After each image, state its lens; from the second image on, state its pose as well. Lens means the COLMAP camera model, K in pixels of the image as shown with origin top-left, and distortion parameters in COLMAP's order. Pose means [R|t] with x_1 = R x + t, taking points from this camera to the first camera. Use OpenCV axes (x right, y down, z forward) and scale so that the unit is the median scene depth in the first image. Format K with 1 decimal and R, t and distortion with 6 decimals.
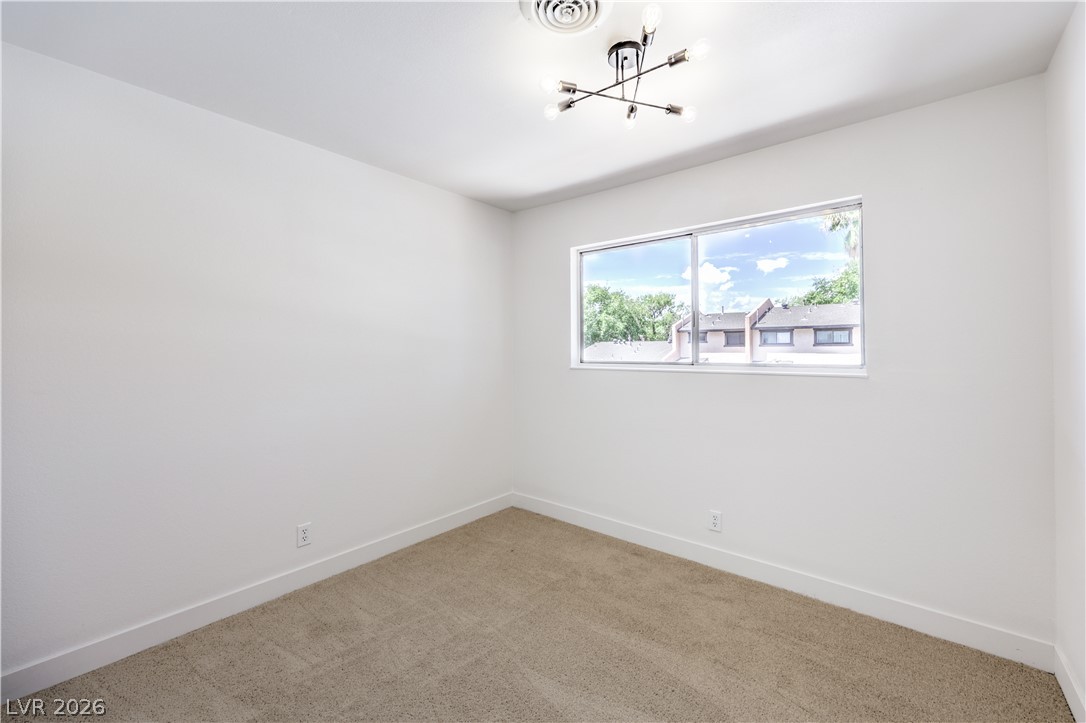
lens RADIAL K [[448.4, 0, 543.2], [0, 448.4, 354.8], [0, 0, 1]] dist [-0.003005, 0.000384]
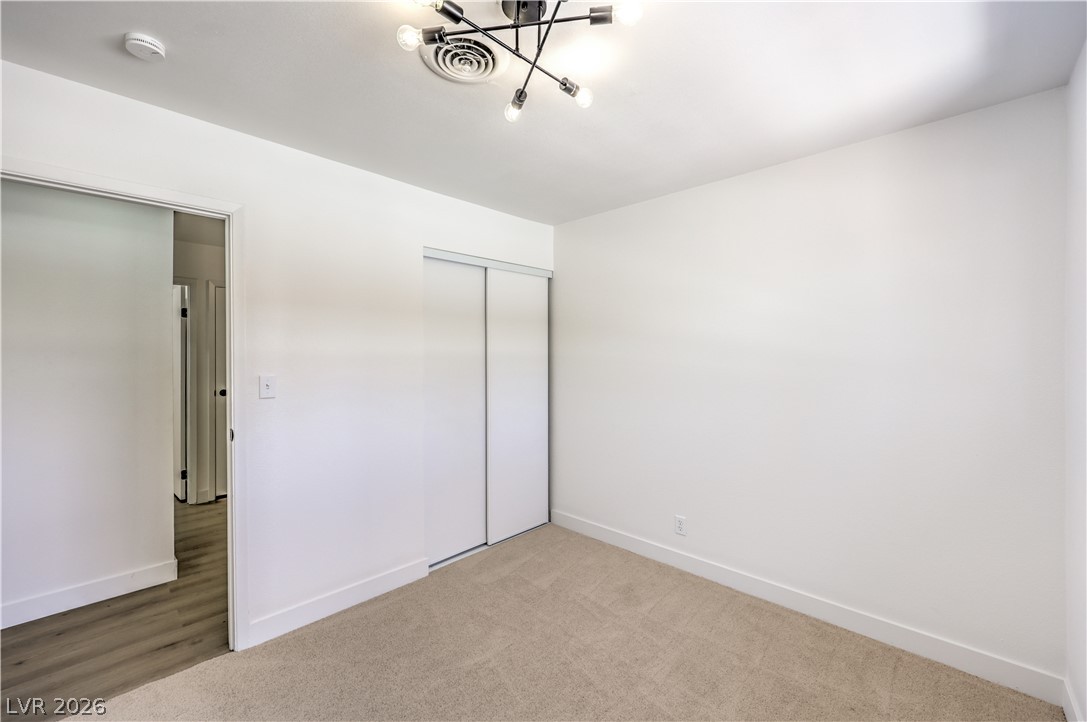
lens RADIAL K [[448.8, 0, 544.9], [0, 448.8, 358.3], [0, 0, 1]] dist [-0.003005, 0.000384]
pose [[-0.082255, 0.011363, -0.996547, 0.631184], [-0.014303, 0.999819, 0.012581, -0.030545], [0.996509, 0.015288, -0.082077, 0.736729]]
